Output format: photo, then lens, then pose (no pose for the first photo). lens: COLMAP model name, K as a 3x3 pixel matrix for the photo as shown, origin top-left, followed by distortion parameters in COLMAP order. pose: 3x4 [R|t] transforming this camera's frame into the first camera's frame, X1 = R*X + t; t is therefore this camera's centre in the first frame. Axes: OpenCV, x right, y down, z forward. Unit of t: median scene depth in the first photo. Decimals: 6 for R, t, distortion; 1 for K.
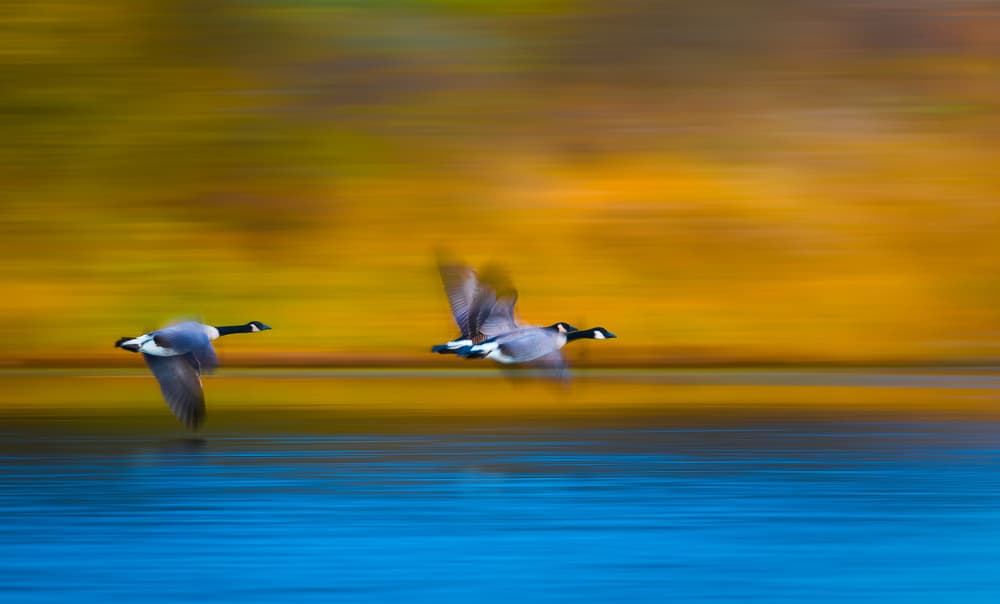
lens RADIAL K [[401.6, 0, 500.0], [0, 401.6, 300.6], [0, 0, 1]] dist [-0.000565, 0.000313]
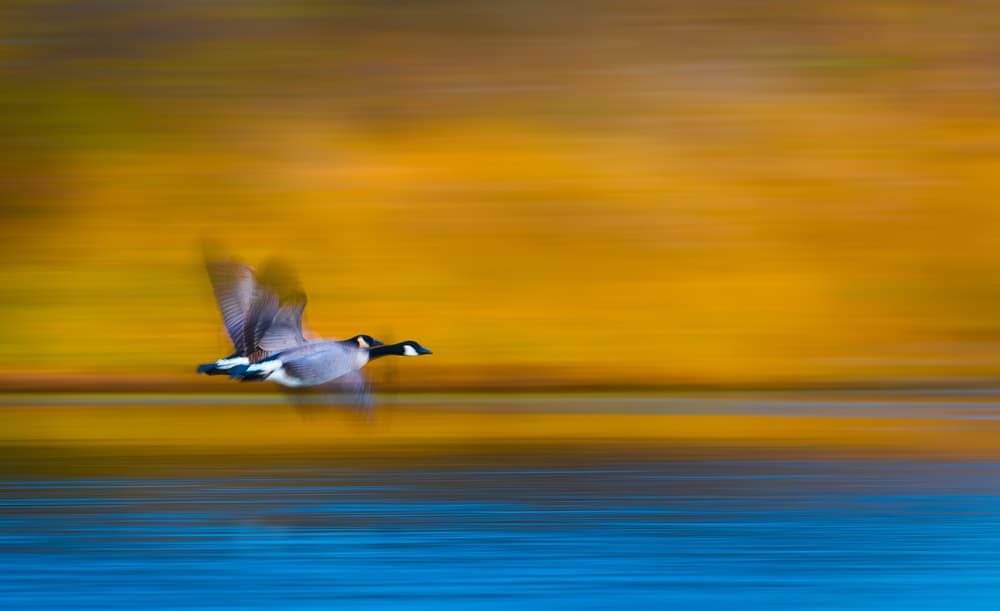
lens RADIAL K [[511.4, 0, 499.9], [0, 511.4, 306.5], [0, 0, 1]] dist [0.000799, -0.000639]
pose [[0.999998, -0.001774, -0.000128, 0.422825], [0.001774, 0.999998, -0.000246, -0.000244], [0.000128, 0.000246, 1.000000, -0.001732]]
